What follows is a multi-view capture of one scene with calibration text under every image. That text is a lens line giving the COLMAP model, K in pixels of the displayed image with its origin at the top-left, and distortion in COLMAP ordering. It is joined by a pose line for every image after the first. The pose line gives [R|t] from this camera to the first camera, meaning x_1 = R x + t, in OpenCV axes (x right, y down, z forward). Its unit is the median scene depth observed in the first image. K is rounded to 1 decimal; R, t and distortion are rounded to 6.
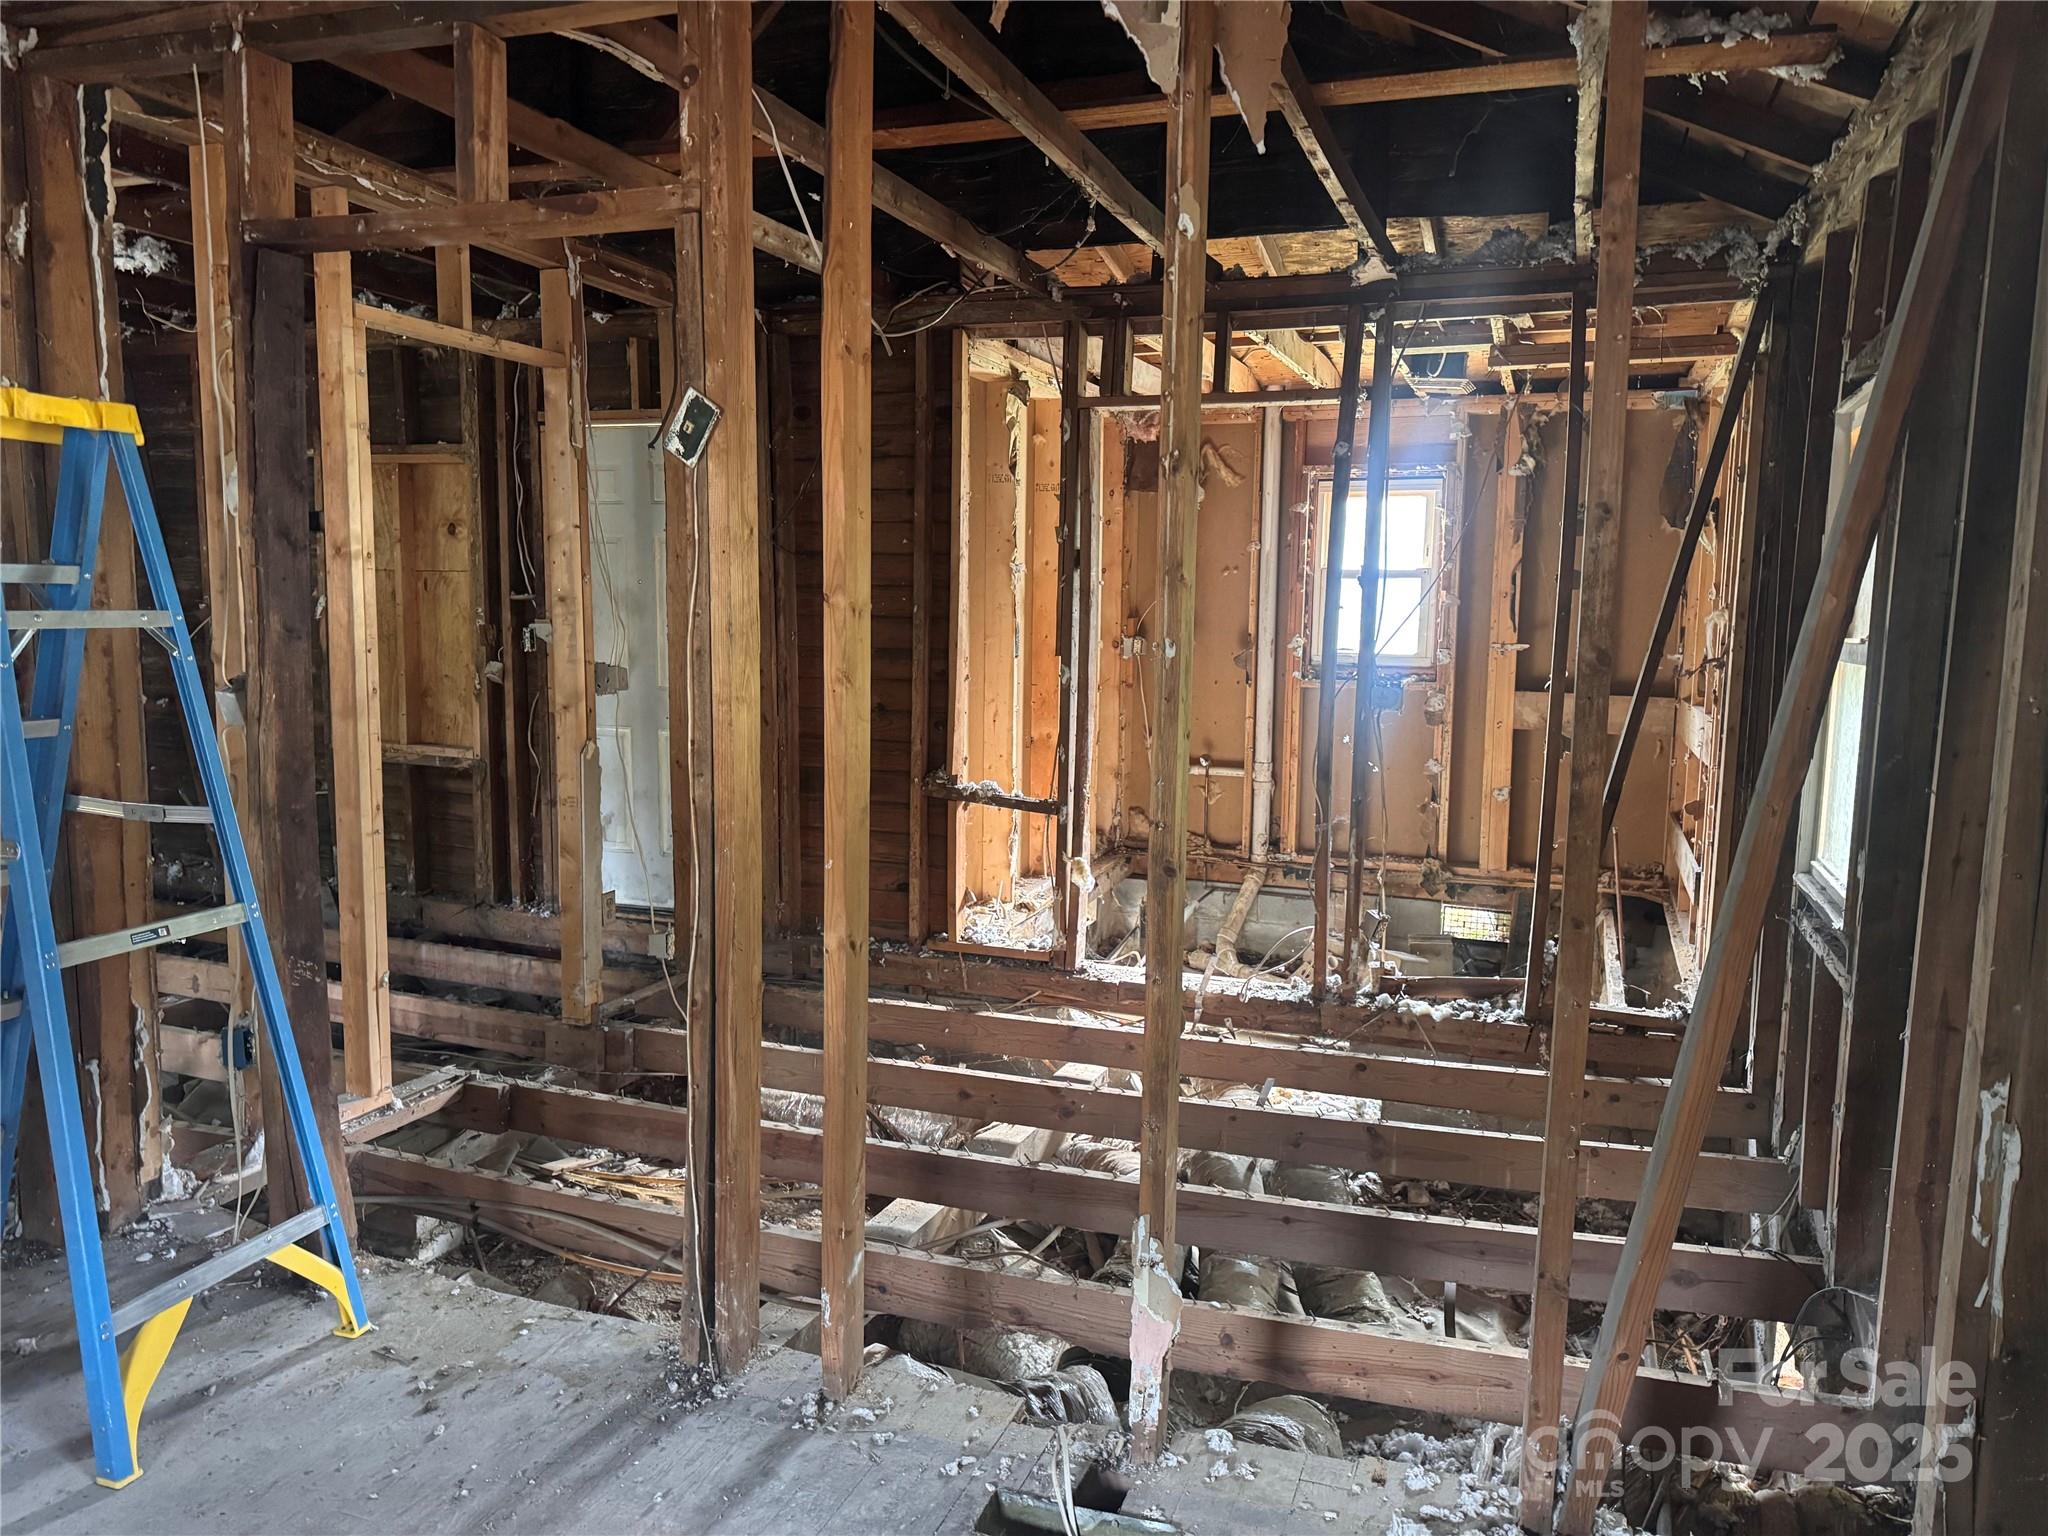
lens RADIAL K [[1419.8, 0, 1023.8], [0, 1419.8, 757.1], [0, 0, 1]] dist [0.121453, -0.201226]
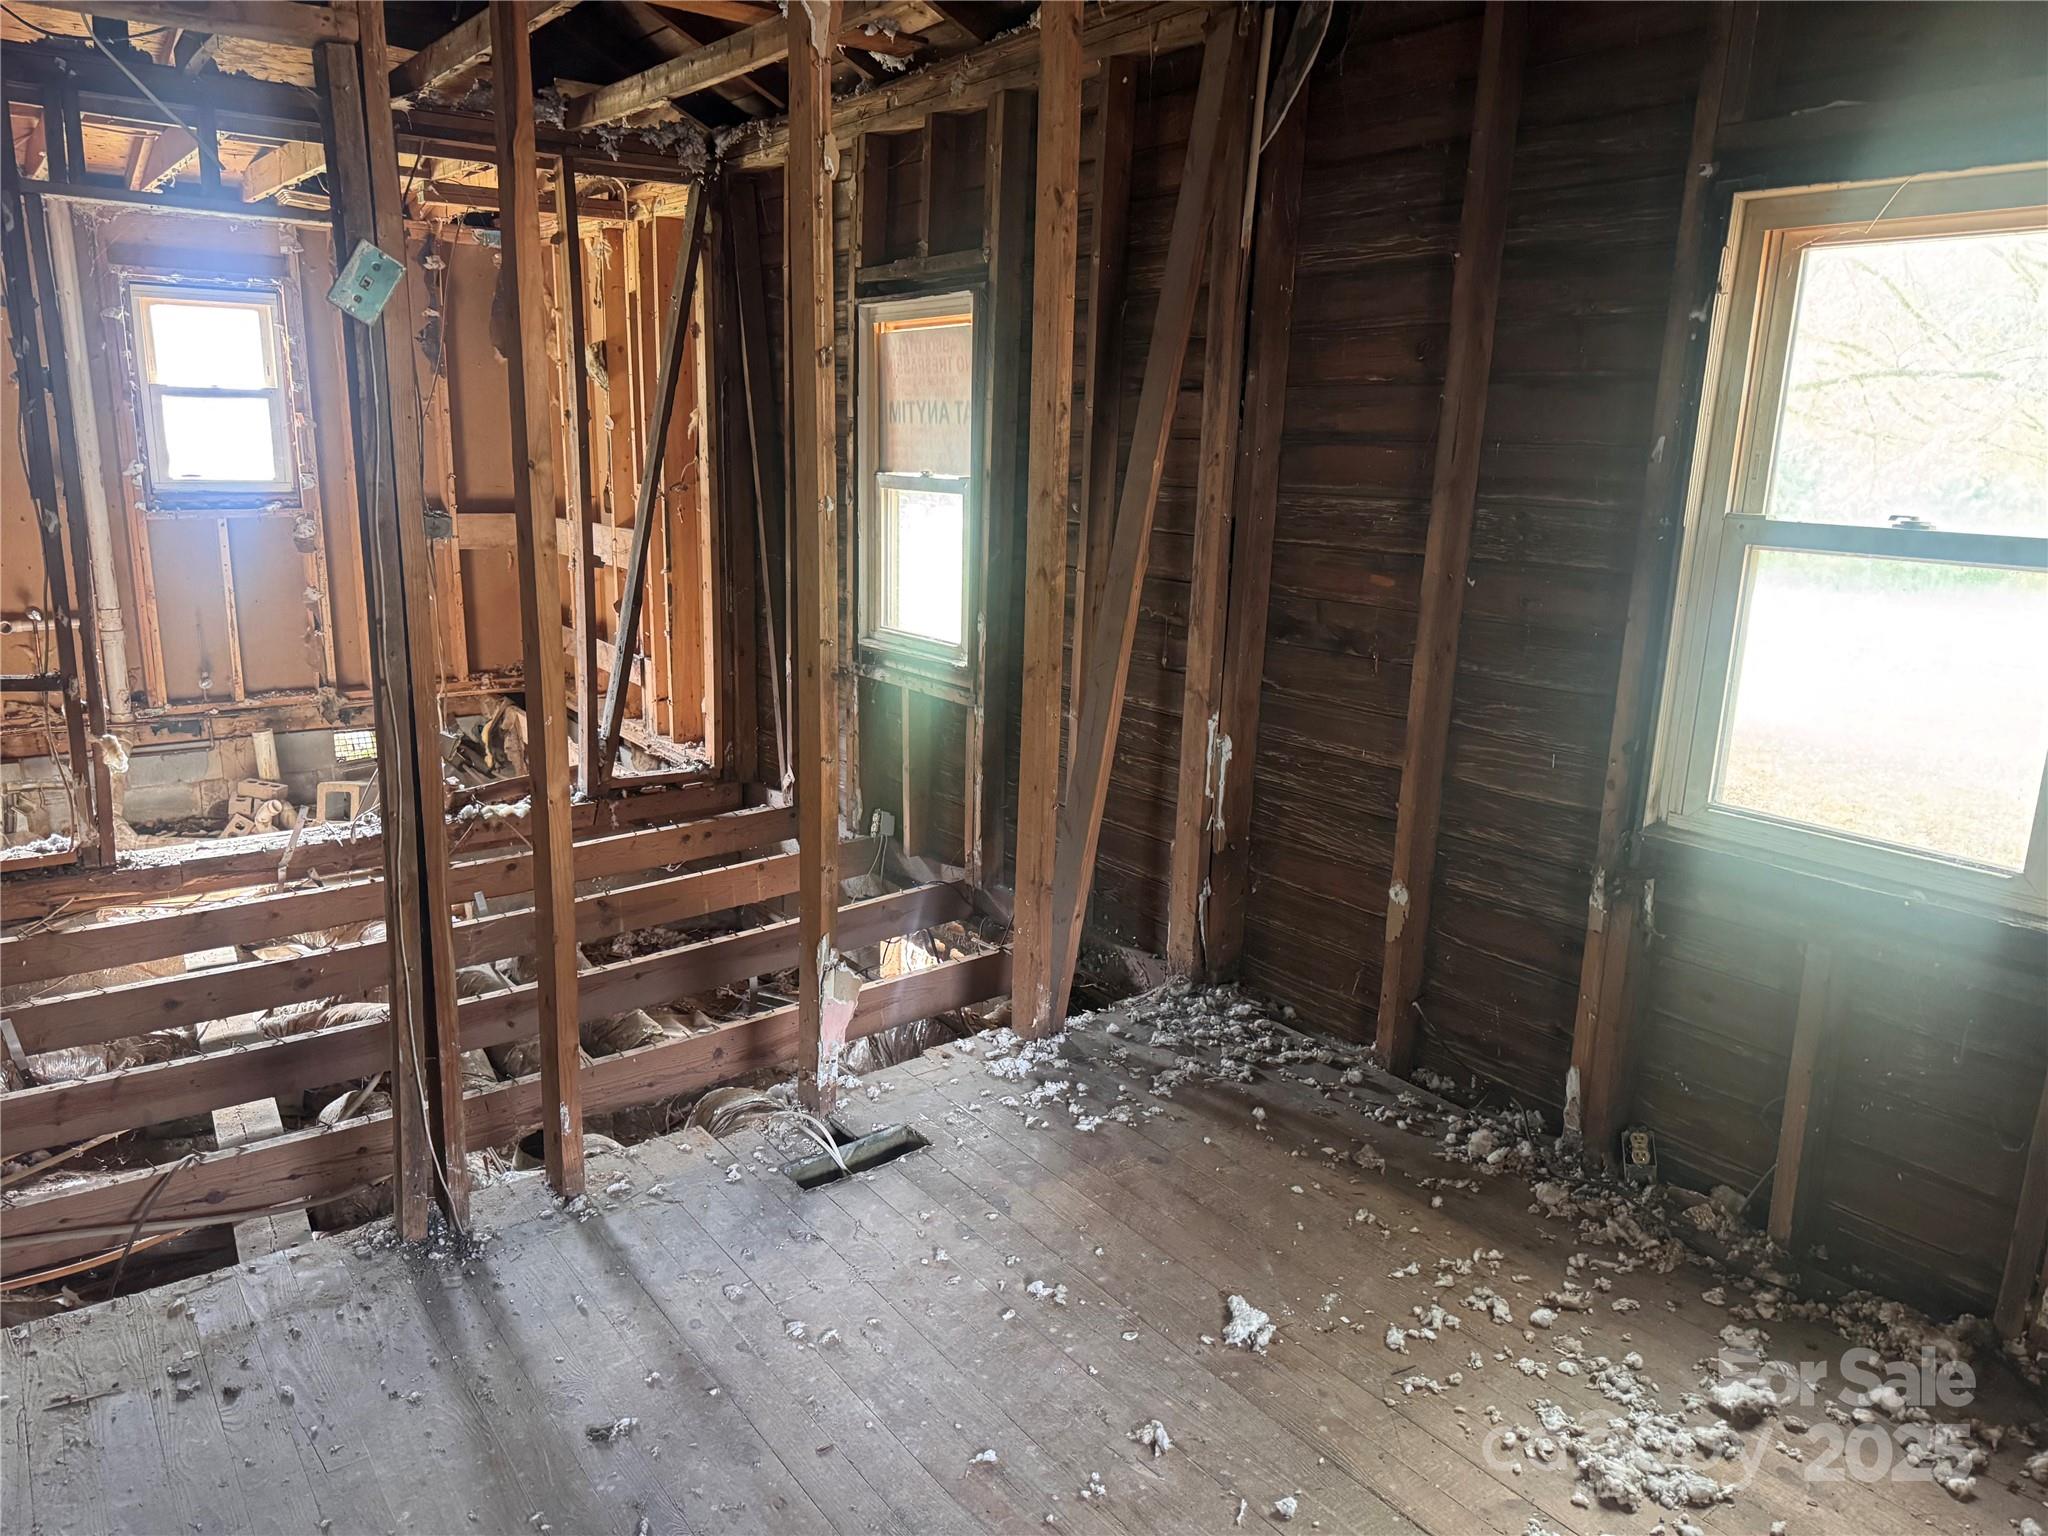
lens RADIAL K [[1431.0, 0, 1020.7], [0, 1431.0, 767.6], [0, 0, 1]] dist [0.045148, -0.056567]
pose [[0.551055, -0.194563, 0.811470, -0.422202], [0.078146, 0.980198, 0.181951, -0.029640], [-0.830802, -0.036852, 0.555347, 0.057538]]
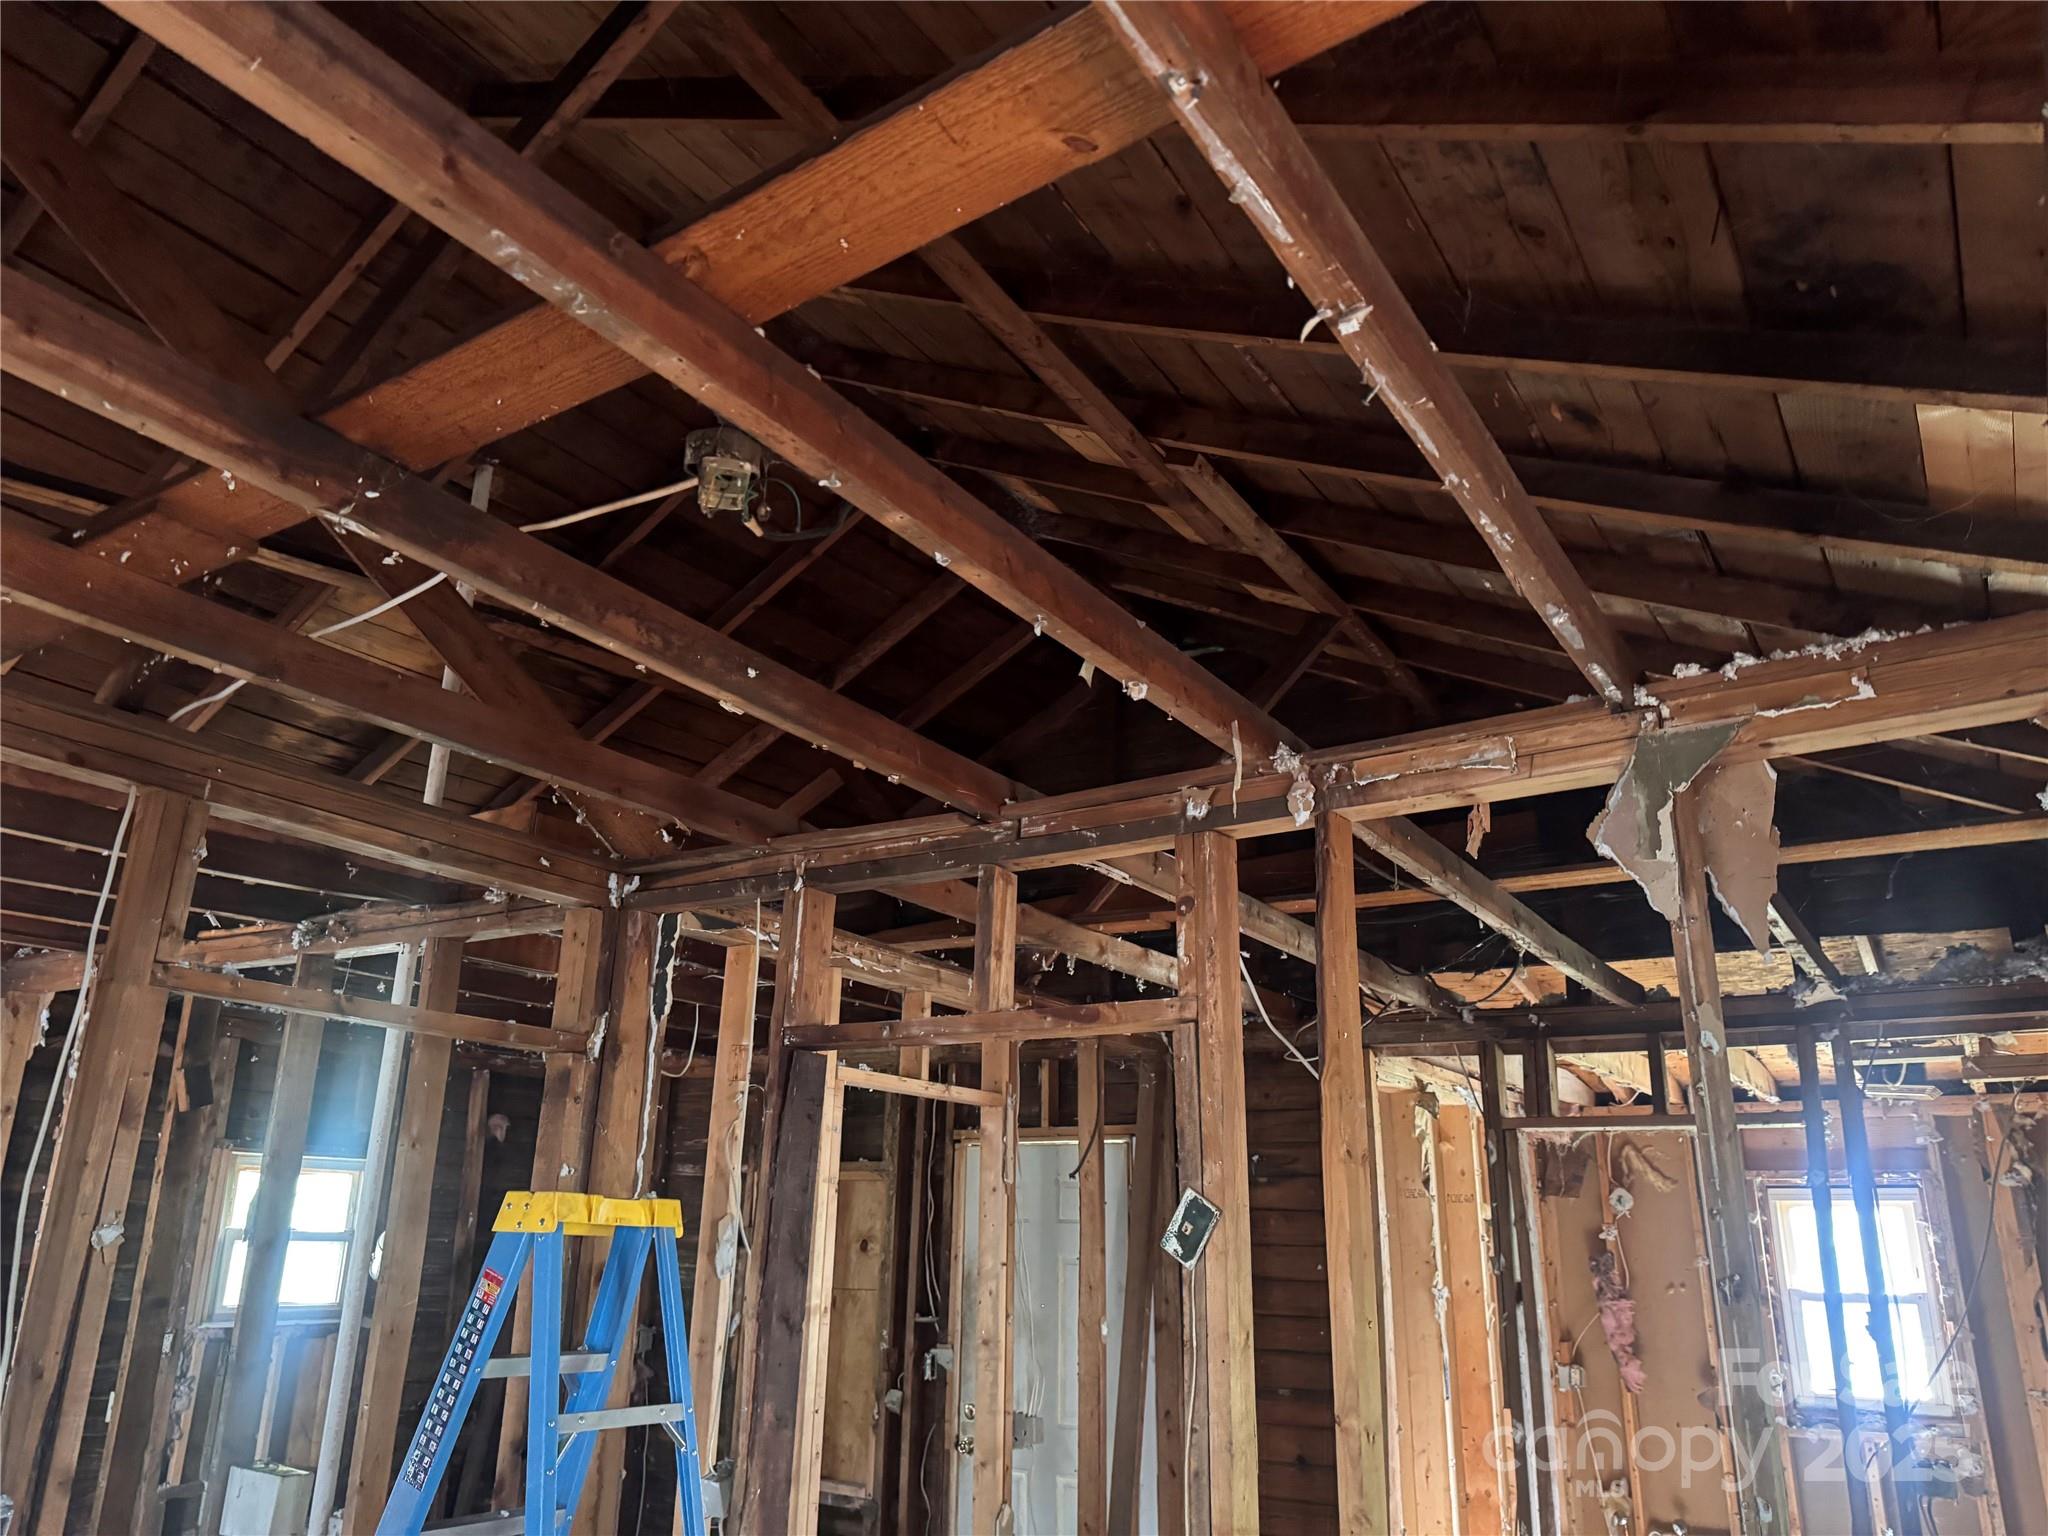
lens RADIAL K [[1431.0, 0, 1020.7], [0, 1431.0, 767.6], [0, 0, 1]] dist [0.045148, -0.056567]
pose [[0.973264, -0.065625, -0.220115, -0.052898], [-0.035141, 0.904488, -0.425048, -0.045365], [0.226985, 0.421419, 0.878000, -0.027662]]
